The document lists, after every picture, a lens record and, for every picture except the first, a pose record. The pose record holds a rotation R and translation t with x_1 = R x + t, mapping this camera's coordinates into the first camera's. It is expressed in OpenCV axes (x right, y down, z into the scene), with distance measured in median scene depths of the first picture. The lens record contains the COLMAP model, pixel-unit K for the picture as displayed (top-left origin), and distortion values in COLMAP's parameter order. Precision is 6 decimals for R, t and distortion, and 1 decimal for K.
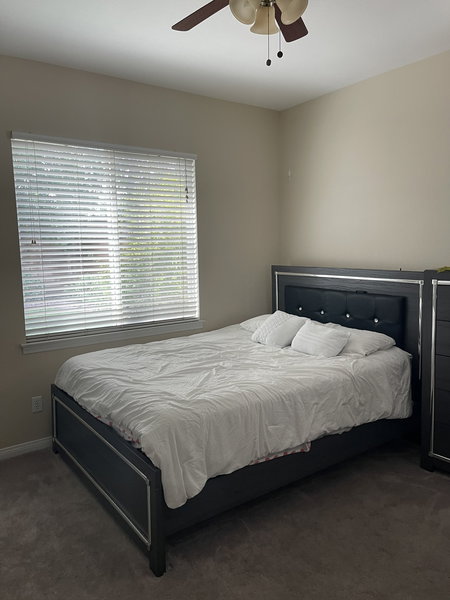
lens RADIAL K [[453.8, 0, 226.3], [0, 453.8, 298.4], [0, 0, 1]] dist [0.051714, -0.065169]
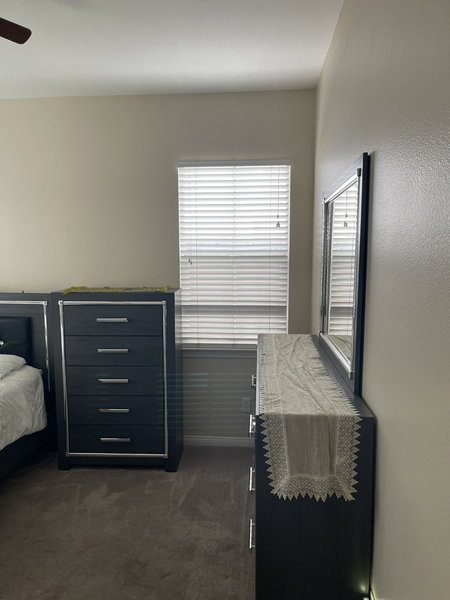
lens RADIAL K [[453.8, 0, 224.5], [0, 453.8, 302.9], [0, 0, 1]] dist [0.051714, -0.065169]
pose [[0.652509, -0.061877, 0.755250, -0.132189], [0.075471, 0.997012, 0.016480, -0.022749], [-0.754013, 0.046246, 0.655229, -0.048726]]
